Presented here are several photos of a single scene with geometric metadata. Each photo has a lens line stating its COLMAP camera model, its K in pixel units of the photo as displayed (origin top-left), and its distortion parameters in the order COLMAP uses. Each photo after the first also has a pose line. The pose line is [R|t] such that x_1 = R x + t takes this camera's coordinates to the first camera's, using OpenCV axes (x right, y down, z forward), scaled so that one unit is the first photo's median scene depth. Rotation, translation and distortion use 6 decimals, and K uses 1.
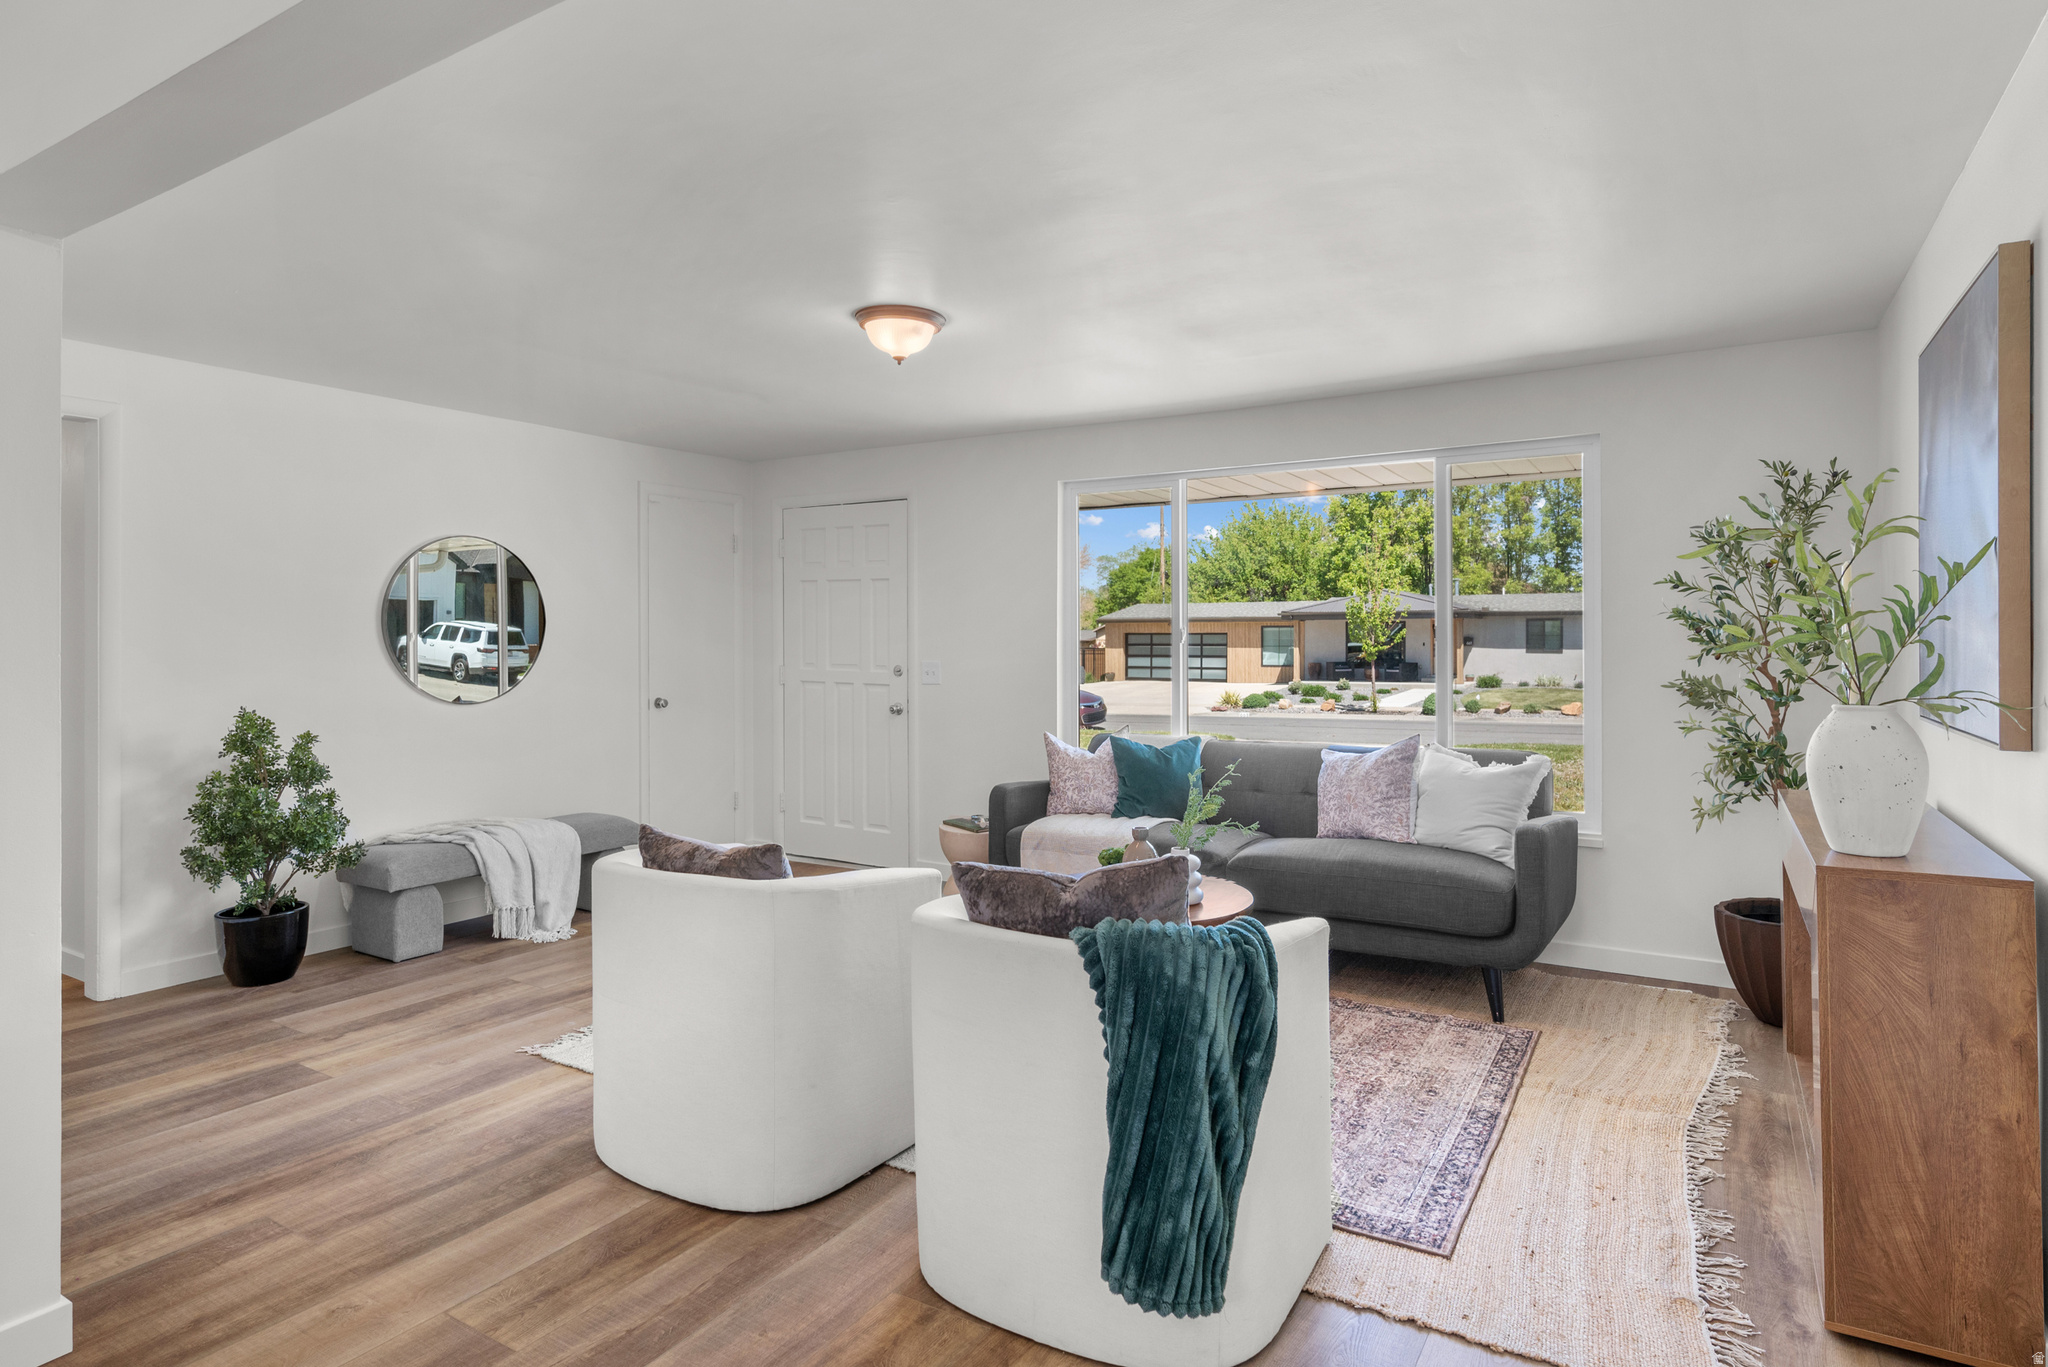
lens RADIAL K [[1105.5, 0, 1030.8], [0, 1105.5, 661.4], [0, 0, 1]] dist [0.002503, -0.001614]
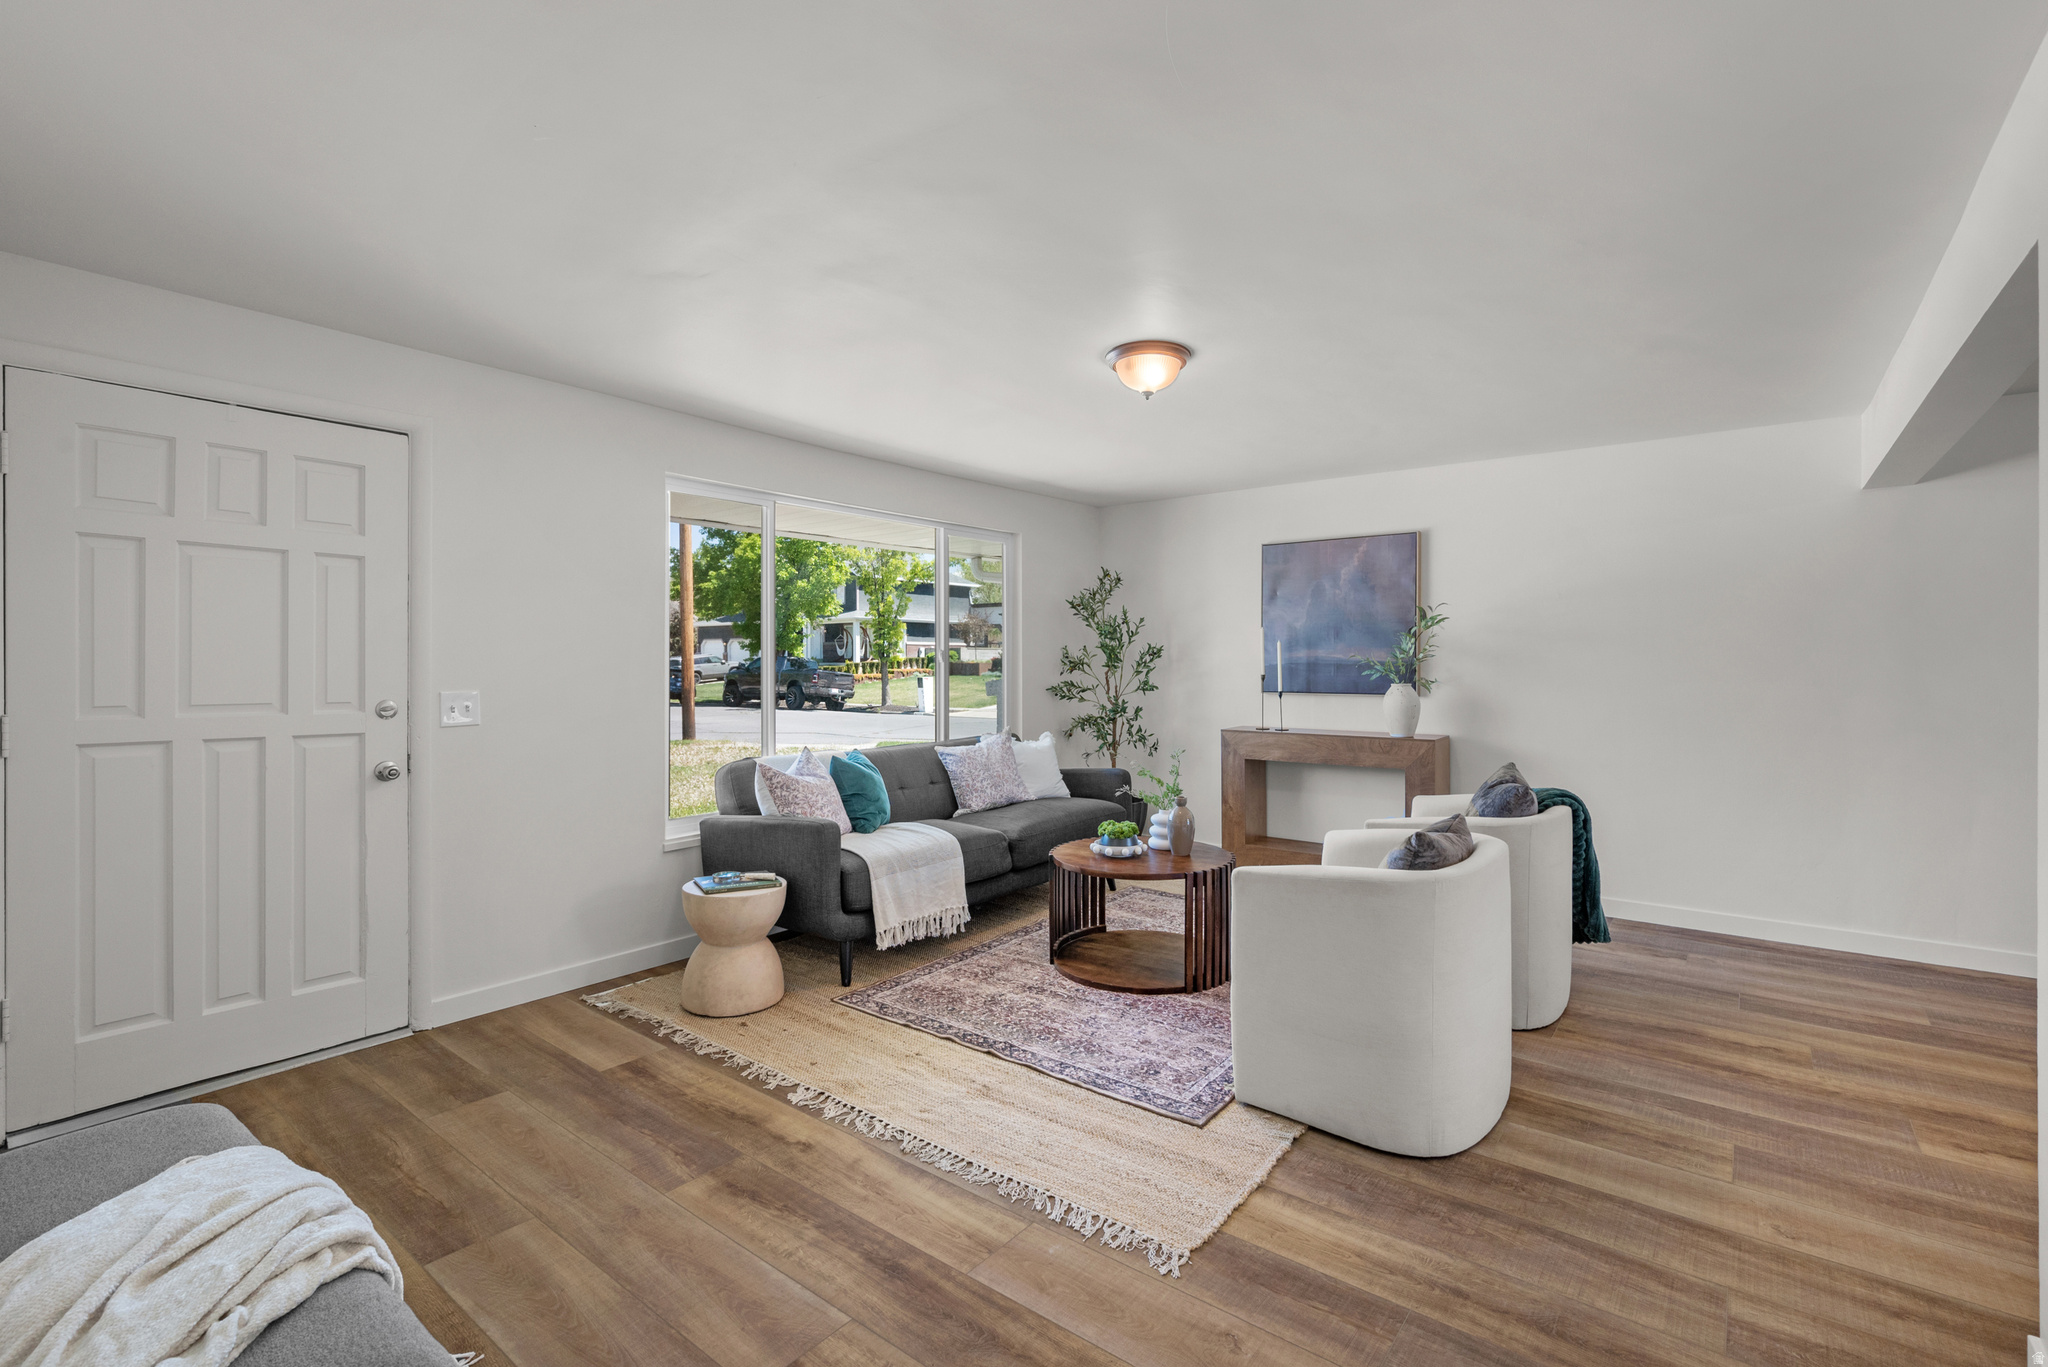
lens RADIAL K [[911.9, 0, 1034.9], [0, 911.9, 666.3], [0, 0, 1]] dist [-0.000528, 0.000737]
pose [[0.117598, -0.001532, 0.993060, -1.208978], [0.019147, 0.999816, -0.000725, -0.017157], [-0.992877, 0.019099, 0.117606, 1.205094]]
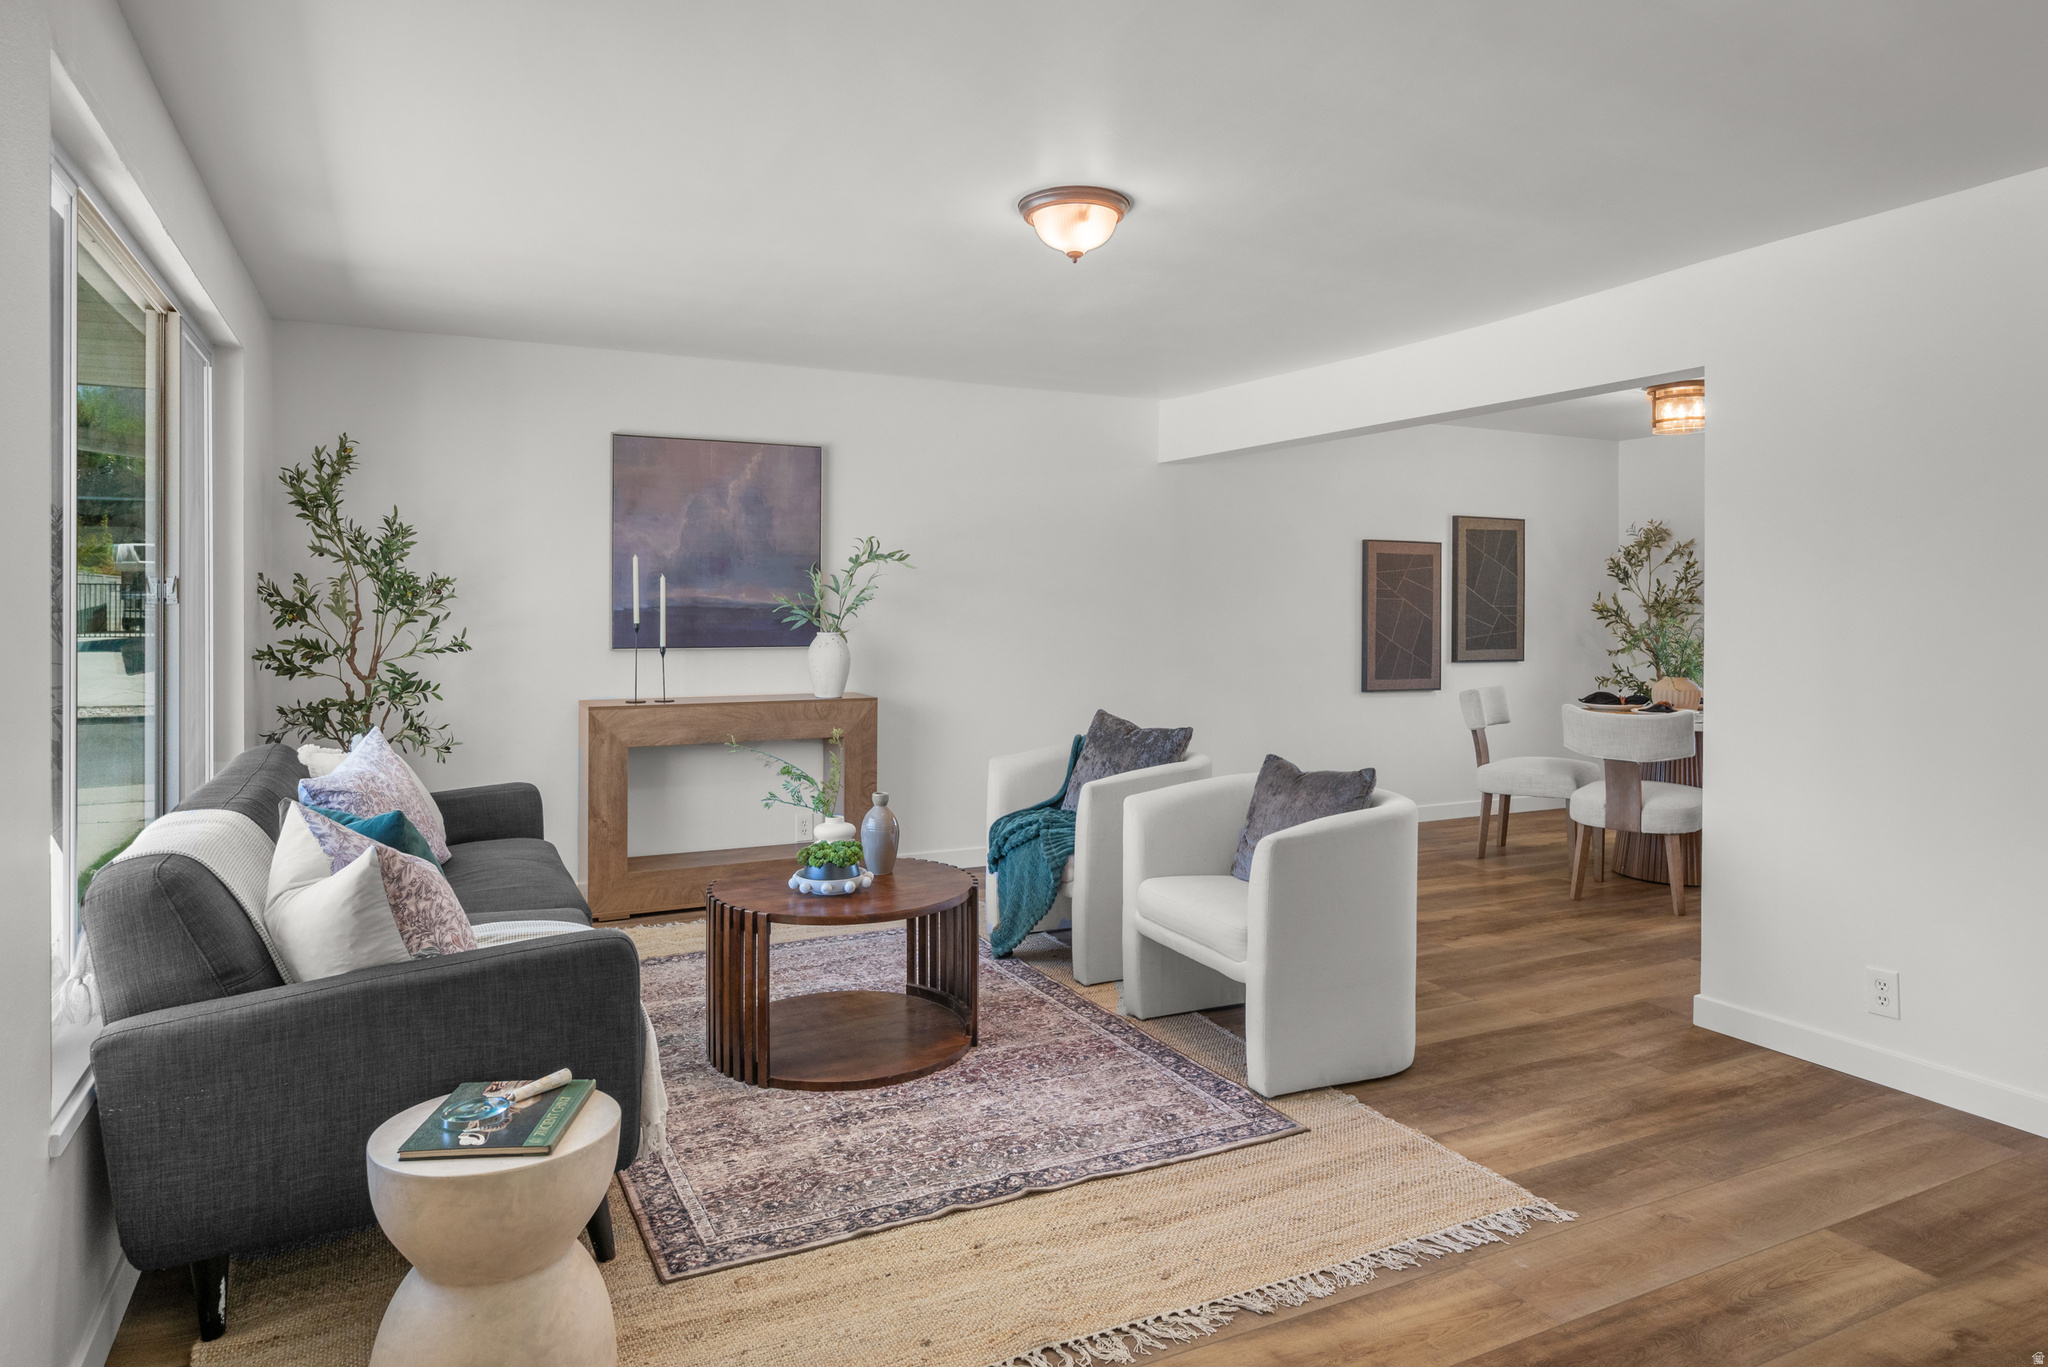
lens RADIAL K [[1237.0, 0, 1010.9], [0, 1237.0, 612.8], [0, 0, 1]] dist [0.002134, 0.000721]
pose [[-0.841347, -0.003533, 0.540484, -0.690890], [0.009400, 0.999732, 0.021167, -0.039503], [-0.540414, 0.022889, -0.841088, 2.154156]]
